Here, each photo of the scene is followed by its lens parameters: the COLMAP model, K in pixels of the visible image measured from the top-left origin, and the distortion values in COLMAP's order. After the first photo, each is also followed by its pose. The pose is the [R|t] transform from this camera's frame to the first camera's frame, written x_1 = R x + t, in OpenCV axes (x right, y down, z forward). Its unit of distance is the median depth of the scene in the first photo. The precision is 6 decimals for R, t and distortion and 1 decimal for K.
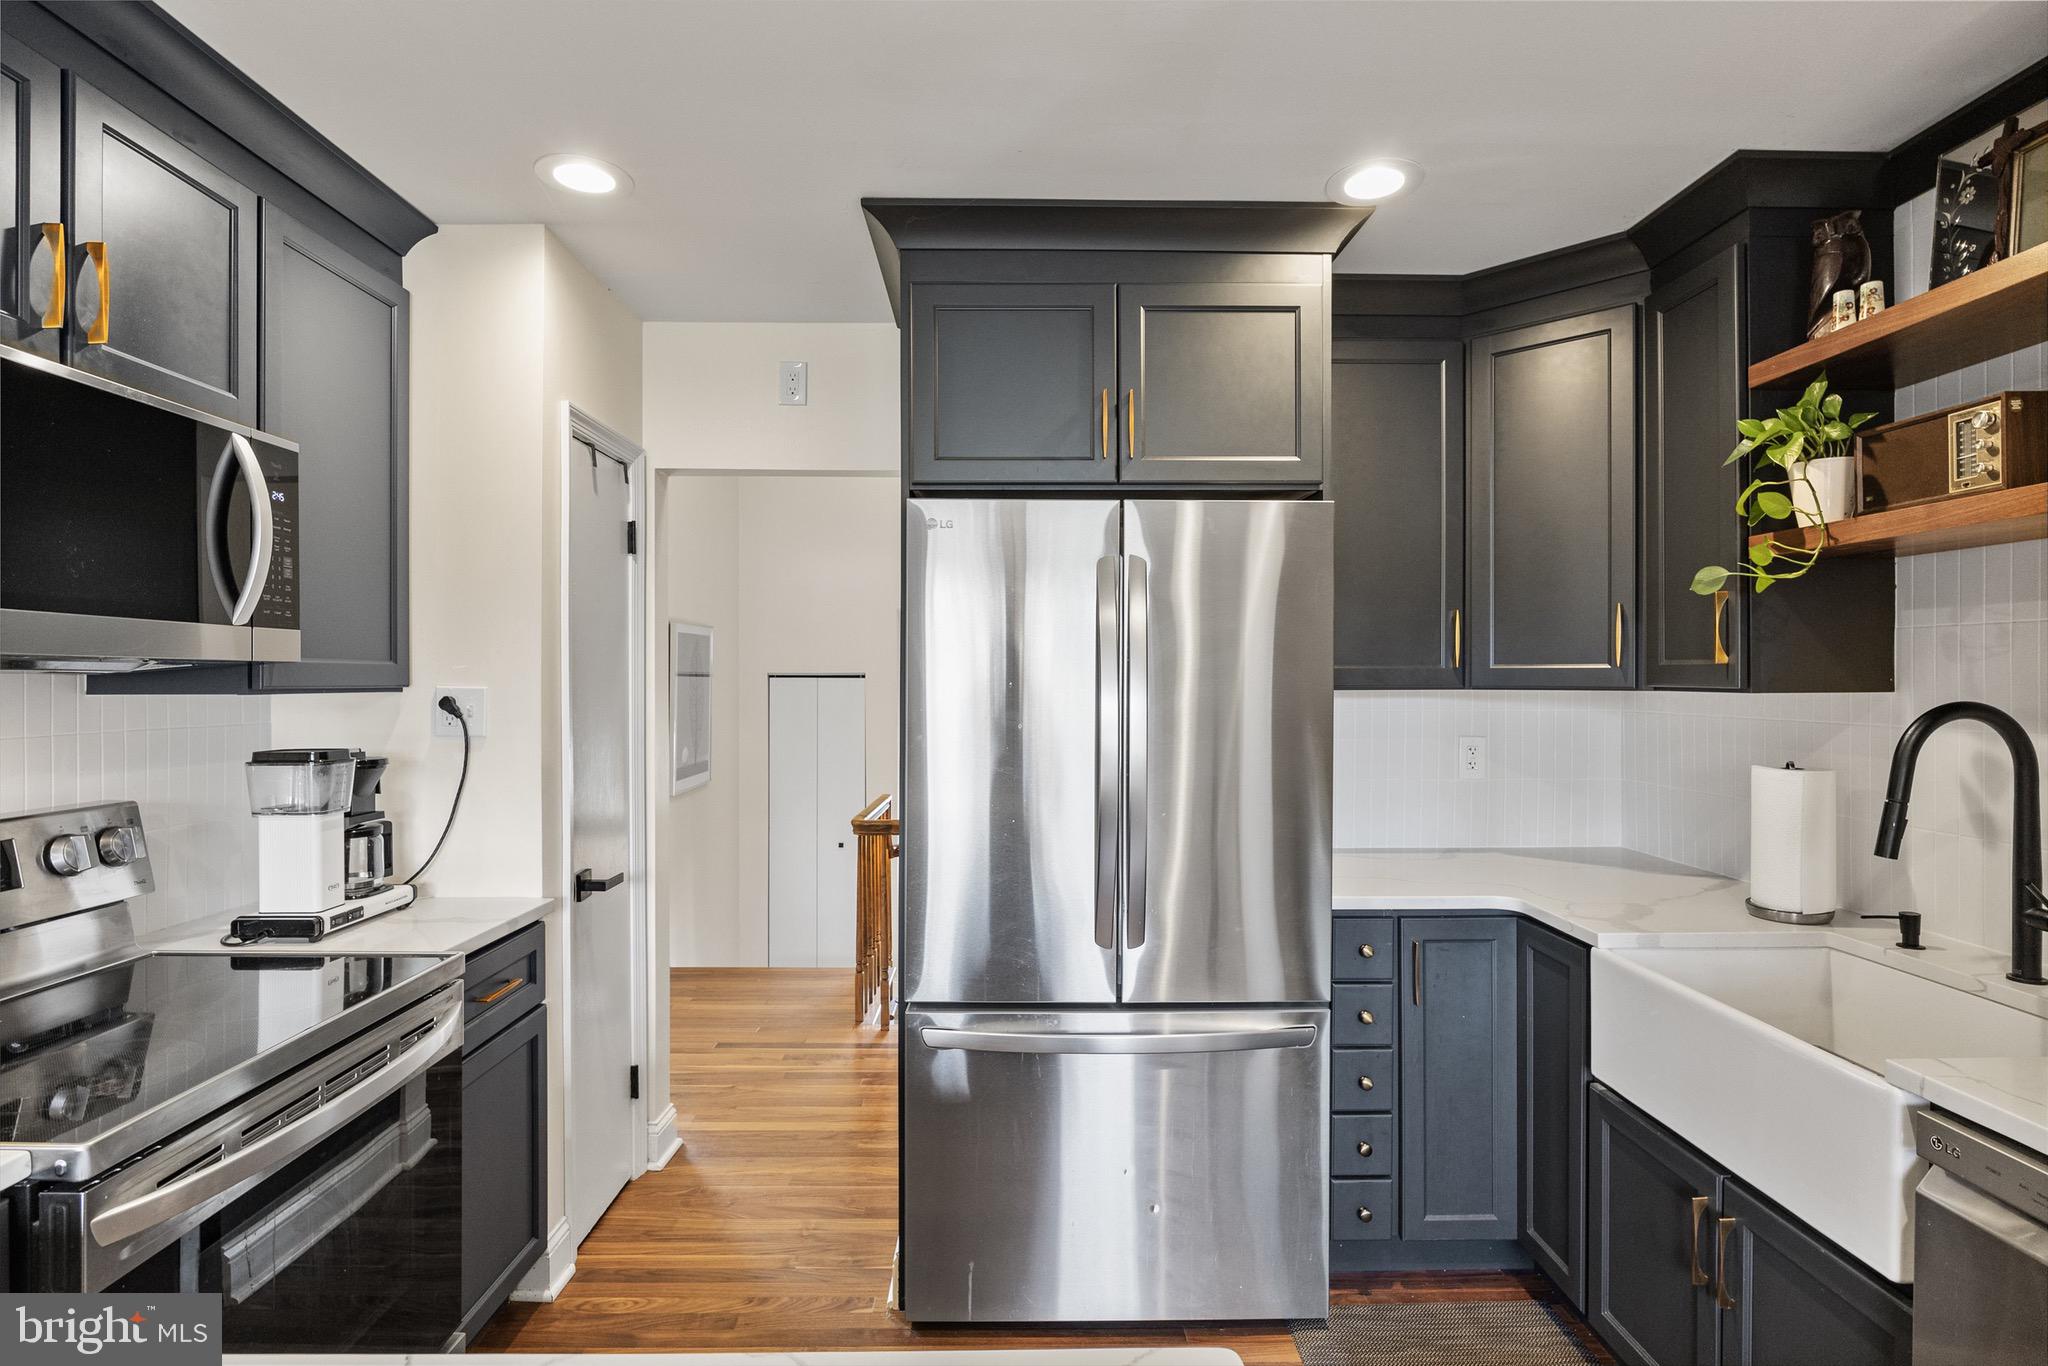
lens RADIAL K [[1008.4, 0, 1024.0], [0, 1008.4, 683.0], [0, 0, 1]] dist [-0.004799, -0.000037]
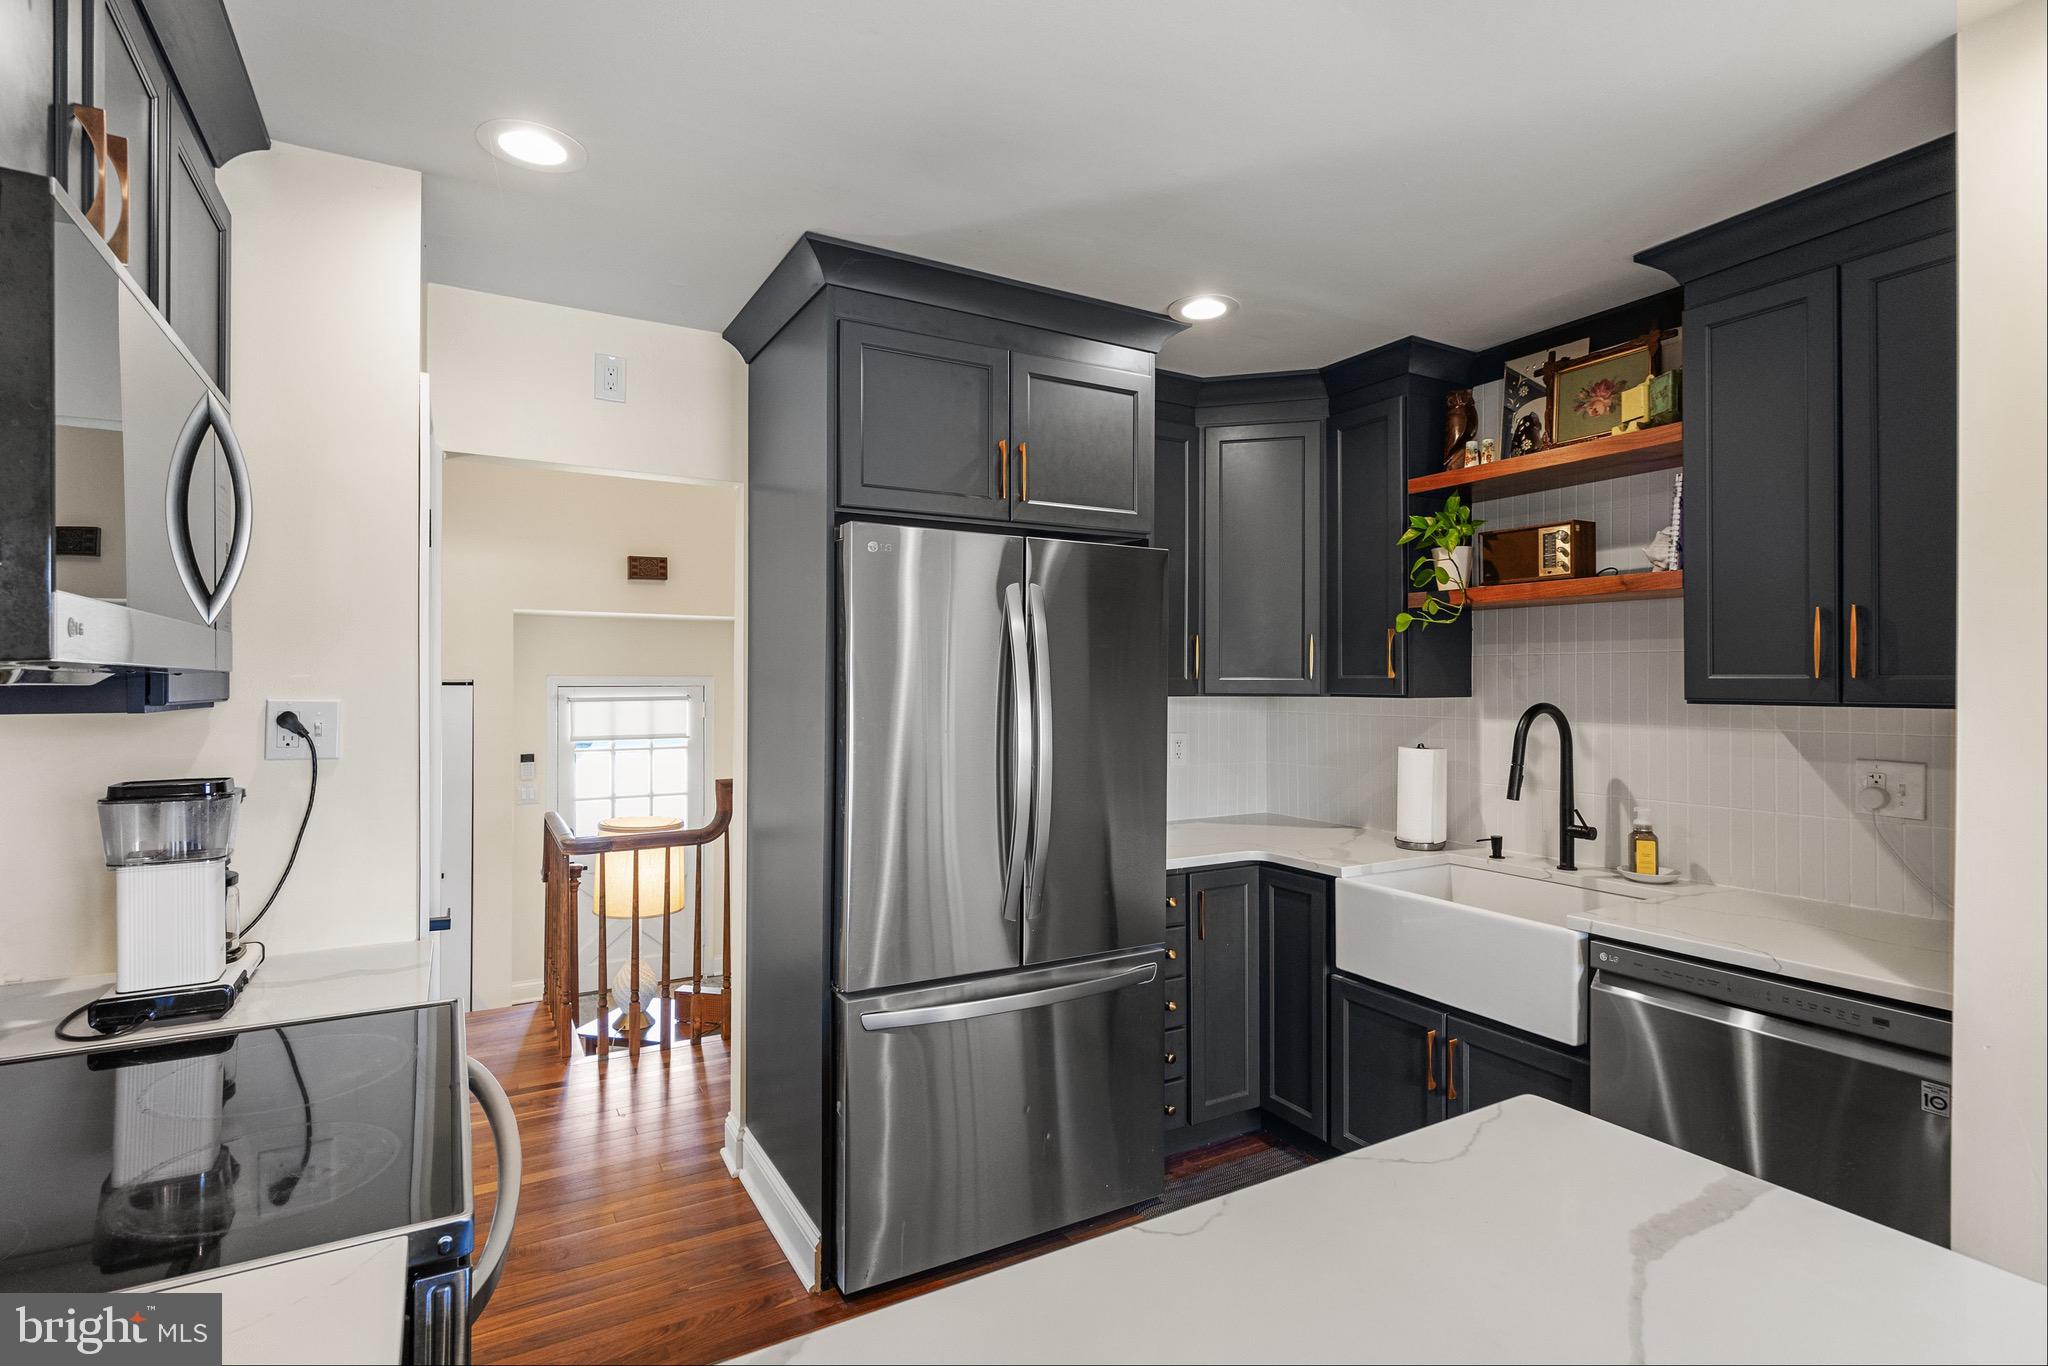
lens RADIAL K [[997.2, 0, 1024.0], [0, 997.2, 683.0], [0, 0, 1]] dist [0.002169, 0.000649]
pose [[0.873965, 0.001051, 0.485987, -0.481430], [0.001846, 0.999983, -0.005483, -0.005056], [-0.485985, 0.005689, 0.873949, -0.015190]]
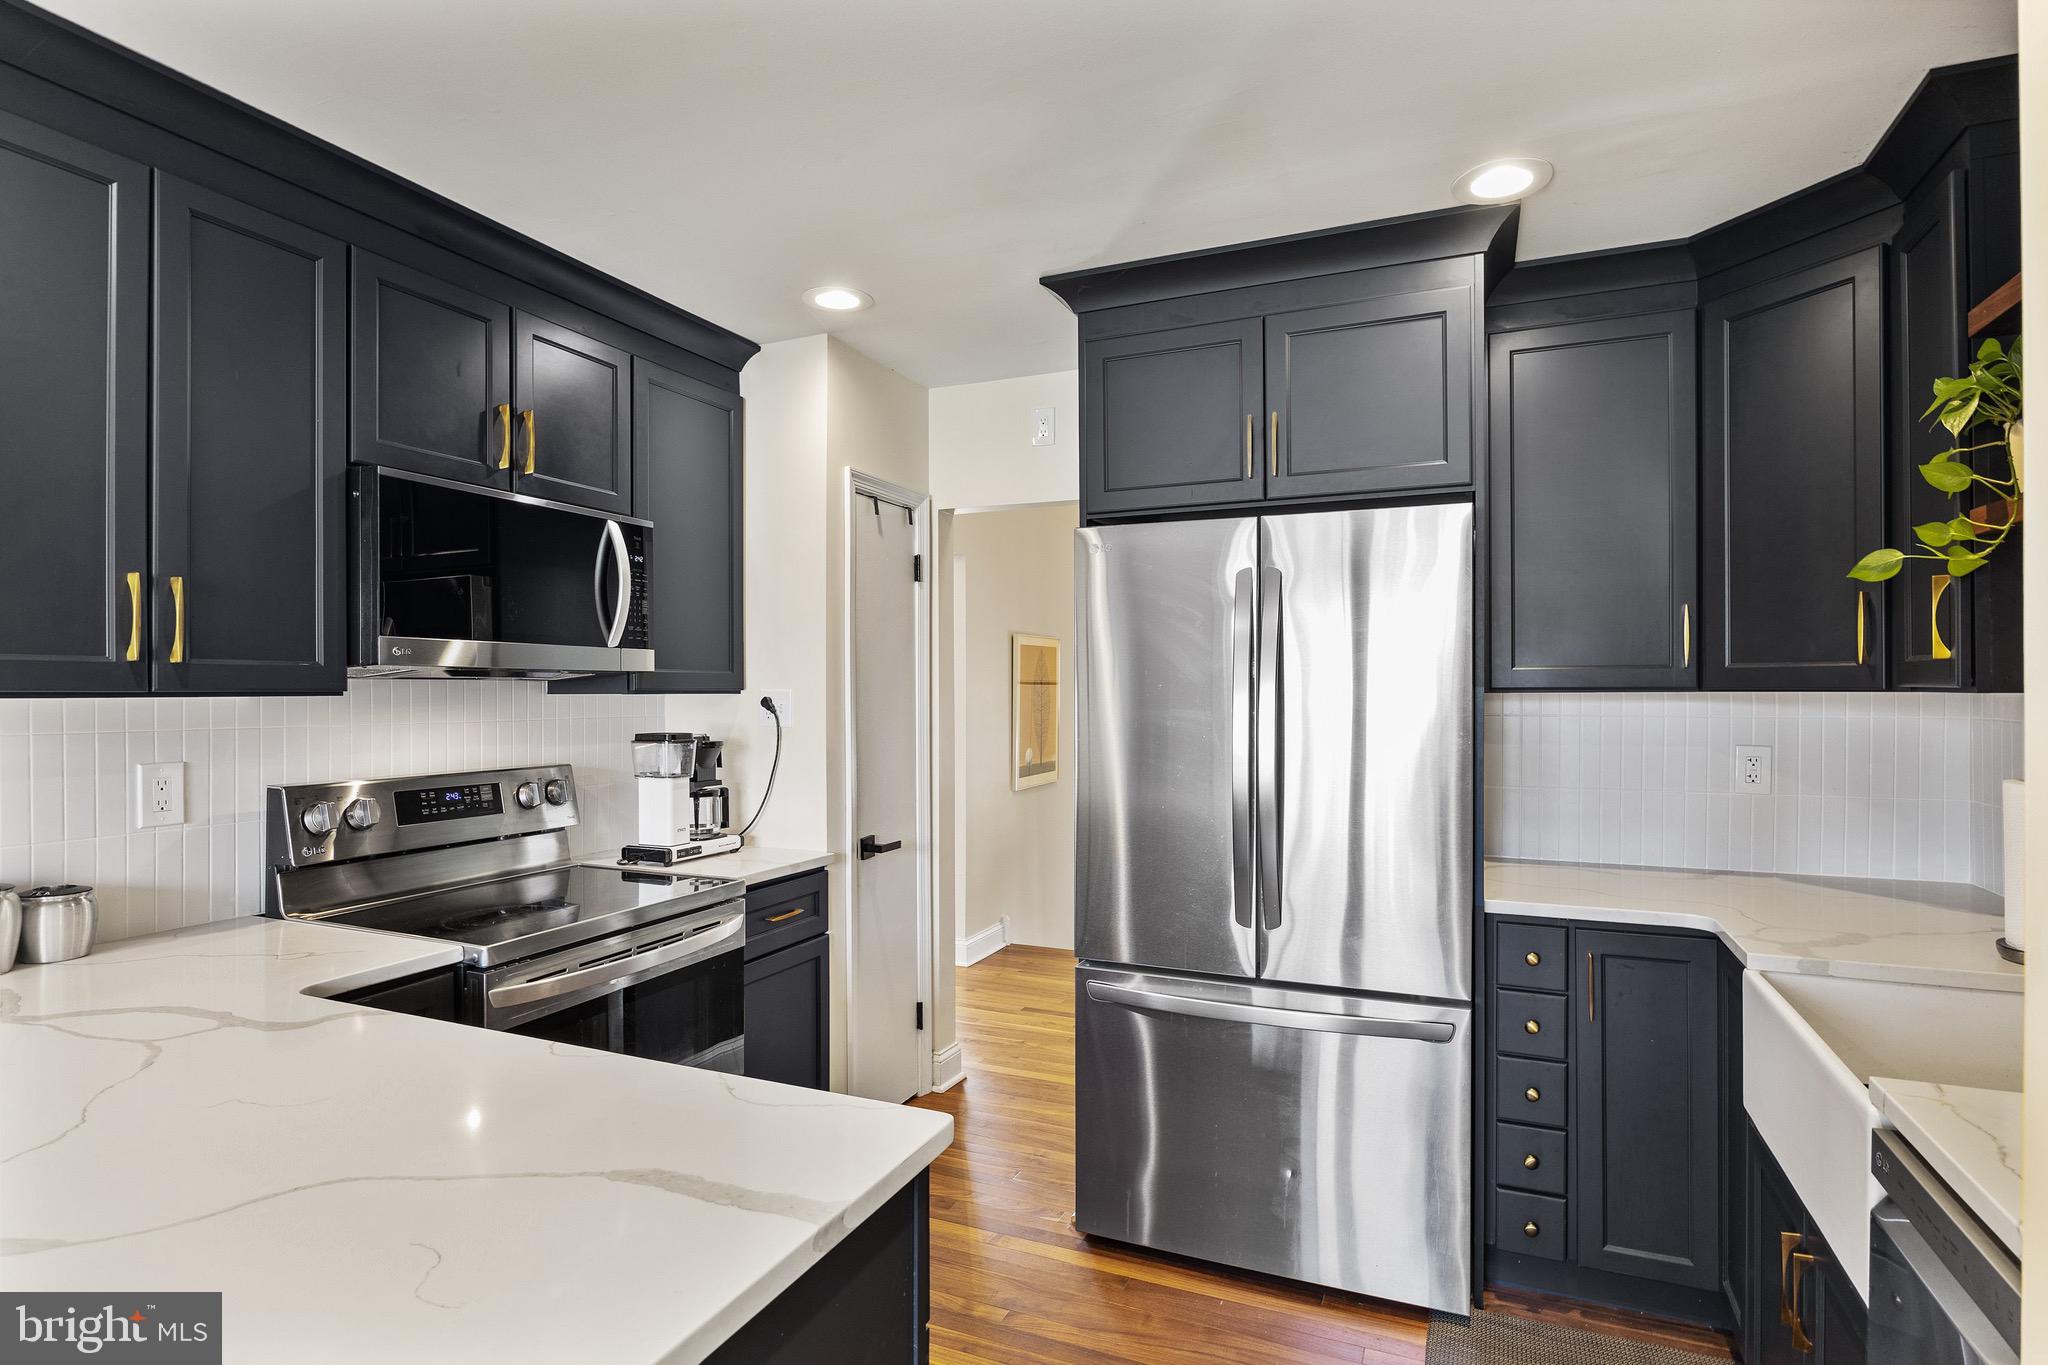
lens RADIAL K [[1052.8, 0, 1024.3], [0, 1052.8, 694.1], [0, 0, 1]] dist [-0.003568, 0.000176]
pose [[0.910653, -0.000549, -0.413171, 0.345146], [0.000748, 1.000000, 0.000319, 0.010040], [0.413171, -0.000600, 0.910653, -0.143432]]
